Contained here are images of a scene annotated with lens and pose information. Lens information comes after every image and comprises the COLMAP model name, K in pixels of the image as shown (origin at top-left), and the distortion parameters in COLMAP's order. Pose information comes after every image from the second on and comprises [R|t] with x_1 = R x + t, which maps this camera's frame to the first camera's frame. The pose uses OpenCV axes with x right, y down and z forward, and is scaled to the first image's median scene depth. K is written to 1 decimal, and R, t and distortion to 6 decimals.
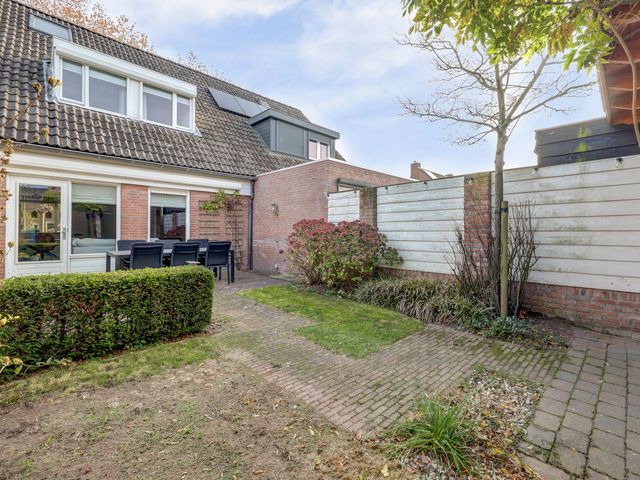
lens RADIAL K [[296.4, 0, 322.2], [0, 296.4, 253.1], [0, 0, 1]] dist [-0.001444, -0.000278]
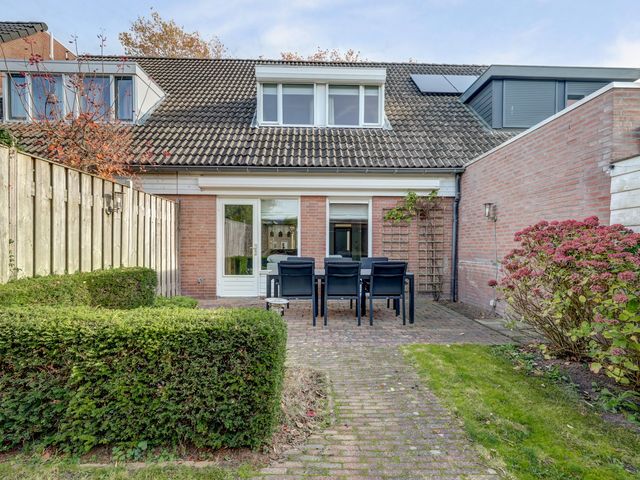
lens RADIAL K [[296.4, 0, 322.2], [0, 296.4, 253.1], [0, 0, 1]] dist [-0.001444, -0.000278]
pose [[0.734293, 0.010767, -0.678747, 0.003552], [-0.049708, 0.998043, -0.037943, -0.022195], [0.677010, 0.061601, 0.733391, 0.343891]]
